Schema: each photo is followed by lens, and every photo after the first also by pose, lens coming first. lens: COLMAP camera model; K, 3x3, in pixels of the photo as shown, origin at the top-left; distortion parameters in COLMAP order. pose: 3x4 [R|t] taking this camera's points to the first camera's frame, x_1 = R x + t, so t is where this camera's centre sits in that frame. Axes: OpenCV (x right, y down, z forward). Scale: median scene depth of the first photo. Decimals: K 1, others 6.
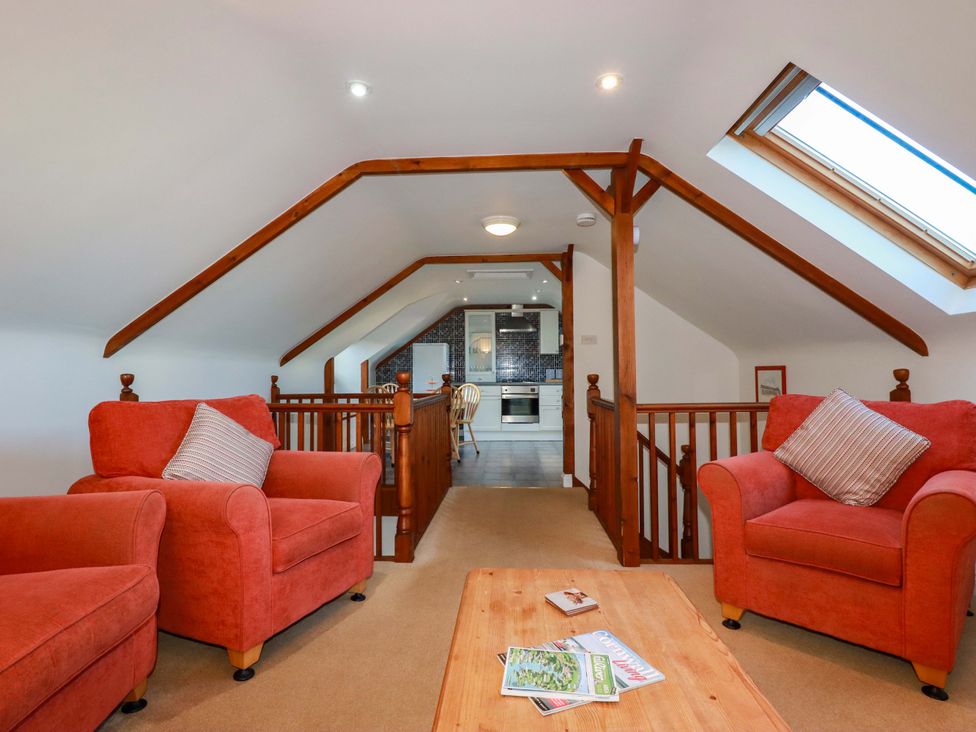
lens RADIAL K [[517.6, 0, 488.0], [0, 517.6, 366.0], [0, 0, 1]] dist [-0.007290, -0.001606]
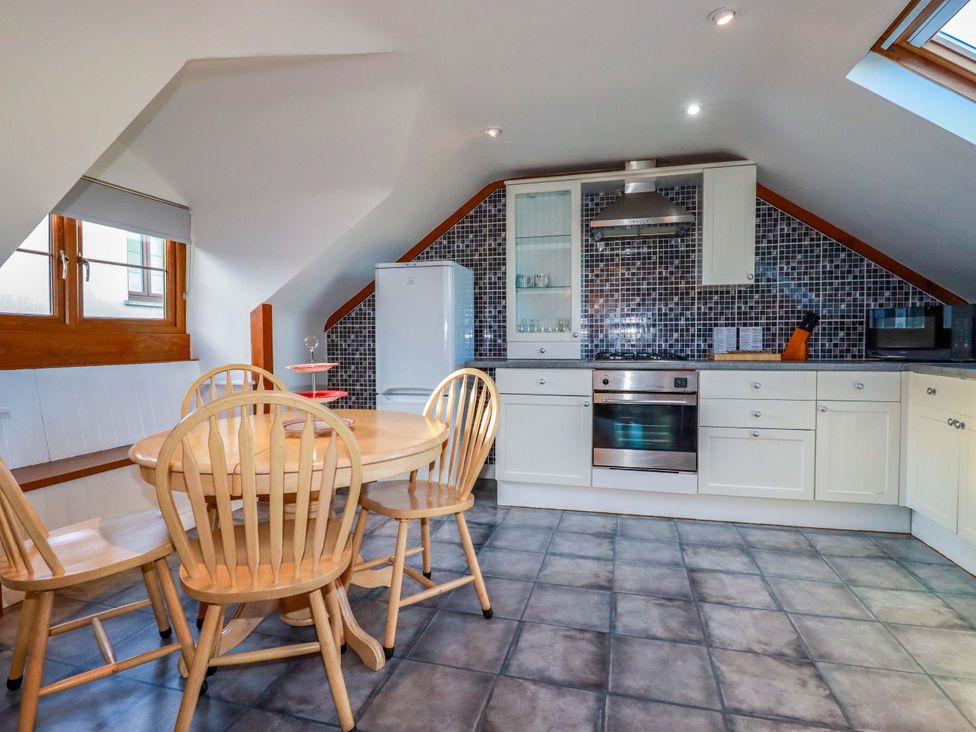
lens RADIAL K [[517.6, 0, 488.0], [0, 517.6, 366.0], [0, 0, 1]] dist [-0.007290, -0.001606]
pose [[0.983734, 0.013105, -0.179155, 0.015816], [0.001318, 0.996782, 0.080148, 0.003924], [0.179629, -0.079080, 0.980551, 0.591736]]
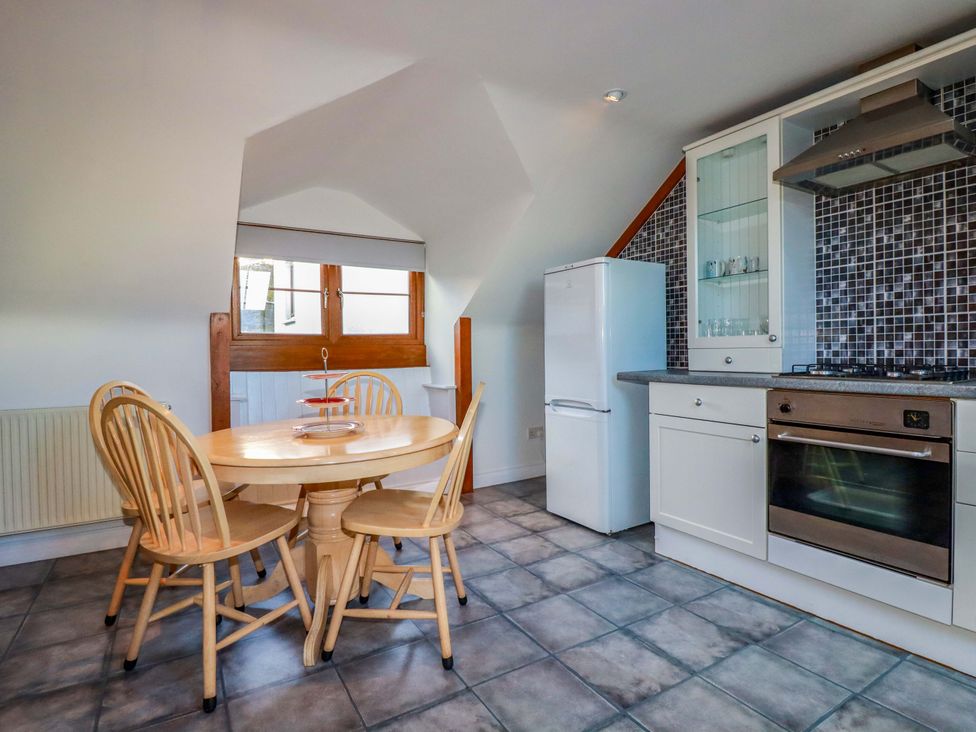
lens RADIAL K [[503.5, 0, 488.0], [0, 503.5, 366.0], [0, 0, 1]] dist [-0.001352, -0.017950]
pose [[0.580574, 0.023859, -0.813858, 0.144917], [0.035038, 0.997912, 0.054250, 0.007084], [0.813453, -0.060012, 0.578526, 0.719151]]
